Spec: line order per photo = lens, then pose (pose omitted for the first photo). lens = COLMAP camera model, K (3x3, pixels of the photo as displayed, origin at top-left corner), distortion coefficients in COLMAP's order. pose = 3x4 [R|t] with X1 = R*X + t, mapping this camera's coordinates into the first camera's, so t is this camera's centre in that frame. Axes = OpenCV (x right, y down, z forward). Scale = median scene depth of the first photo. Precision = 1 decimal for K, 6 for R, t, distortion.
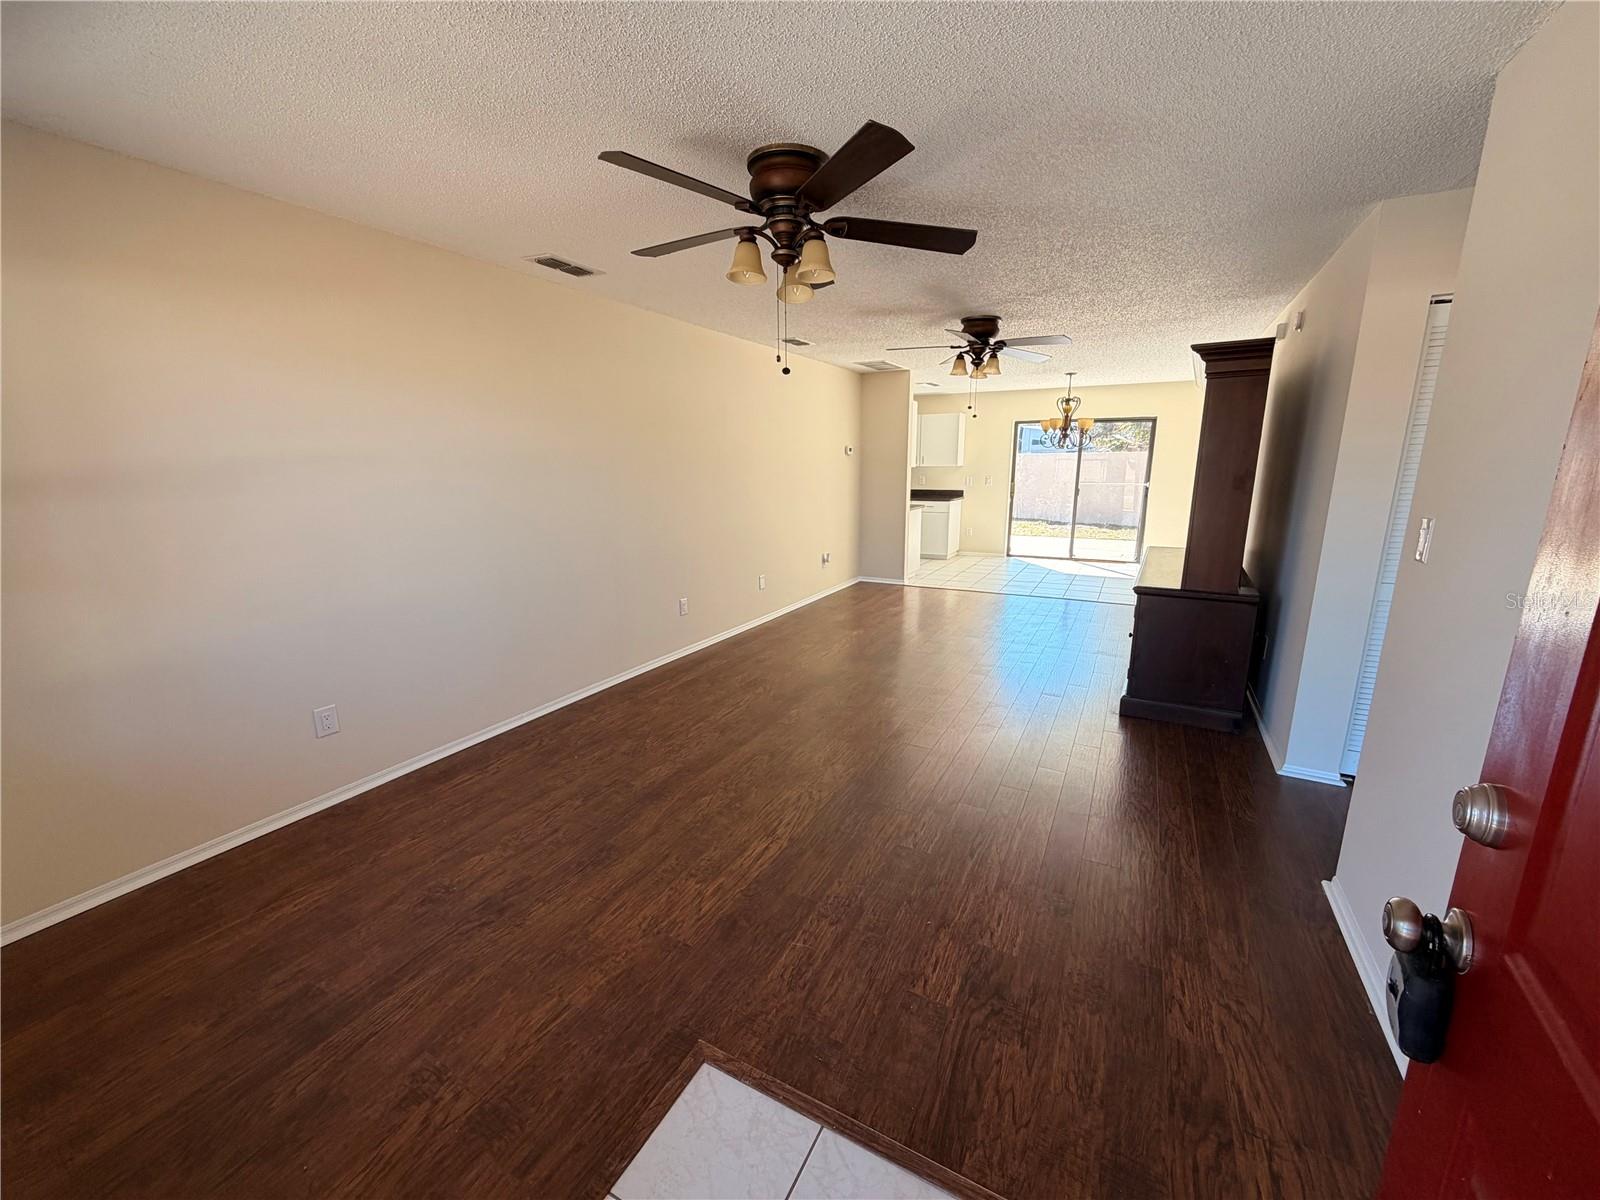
lens RADIAL K [[638.6, 0, 797.8], [0, 638.6, 599.6], [0, 0, 1]] dist [0.003295, -0.000073]
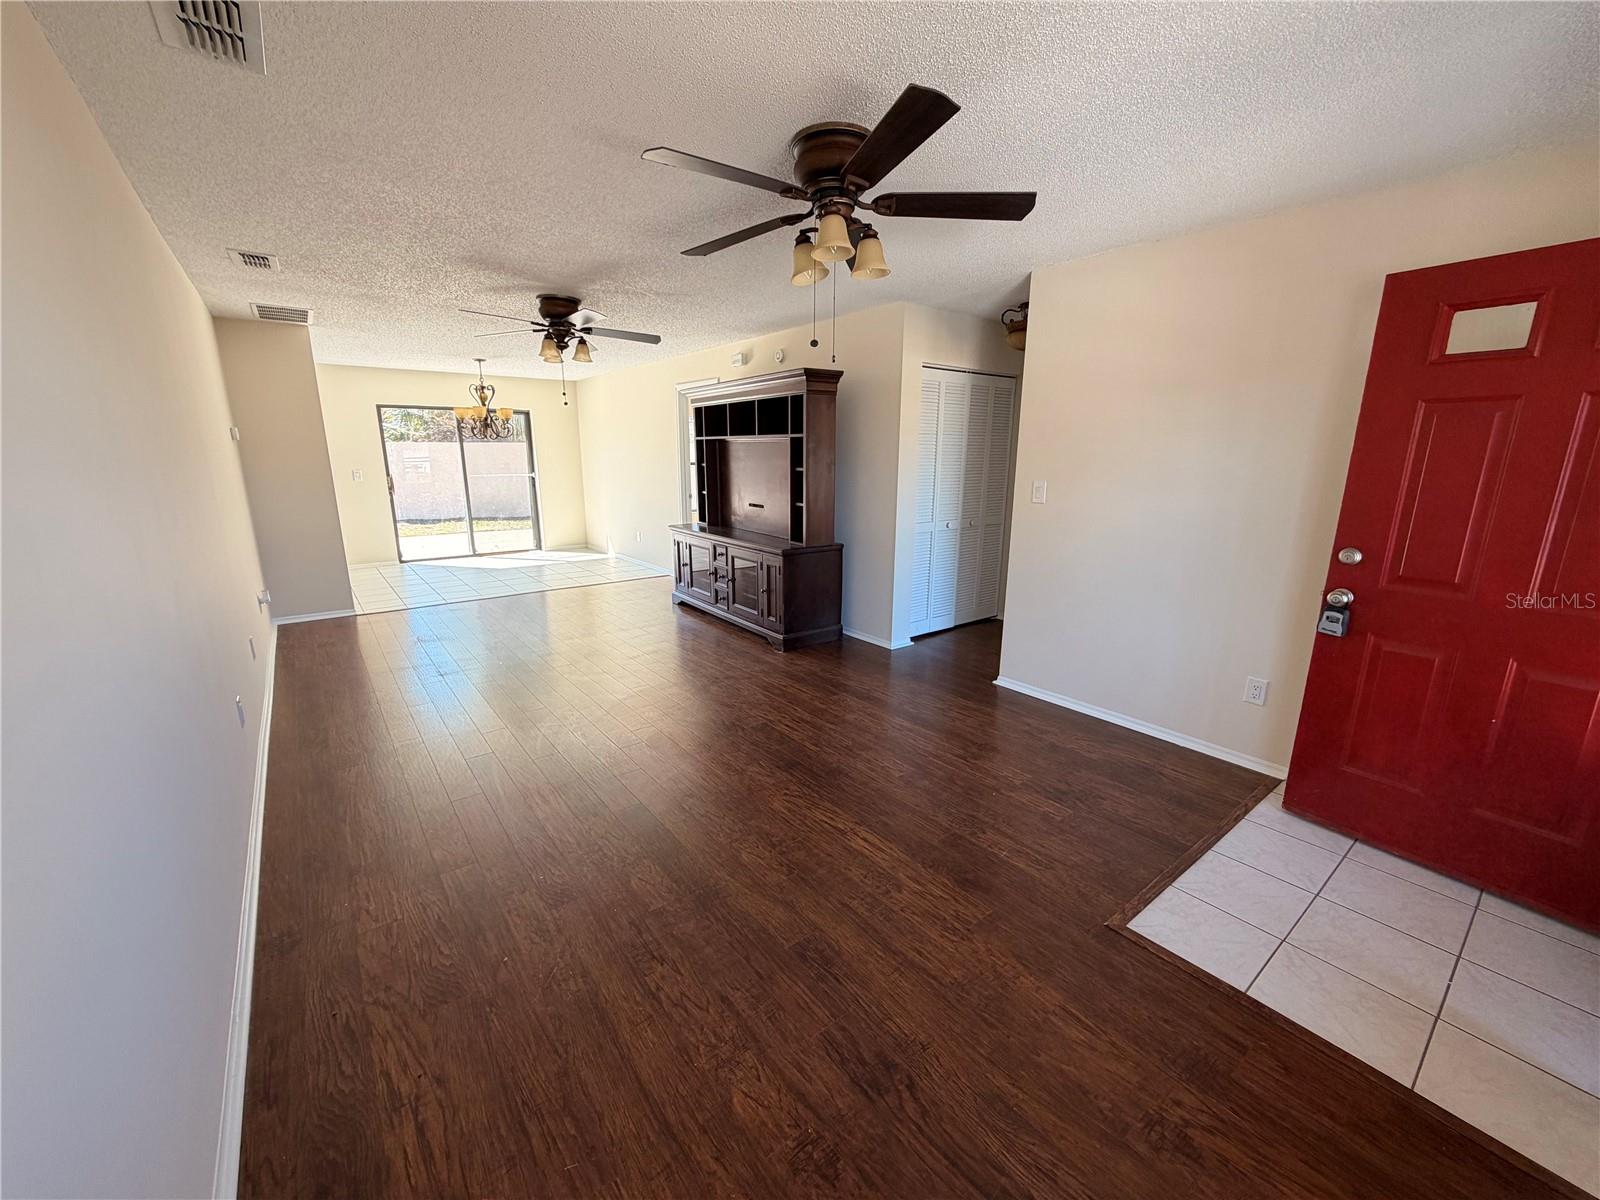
lens RADIAL K [[638.6, 0, 797.8], [0, 638.6, 599.6], [0, 0, 1]] dist [0.003295, -0.000073]
pose [[0.403397, -0.202633, 0.892306, -0.975544], [0.191293, 0.972299, 0.134318, -0.141335], [-0.894806, 0.116508, 0.430985, 0.662548]]
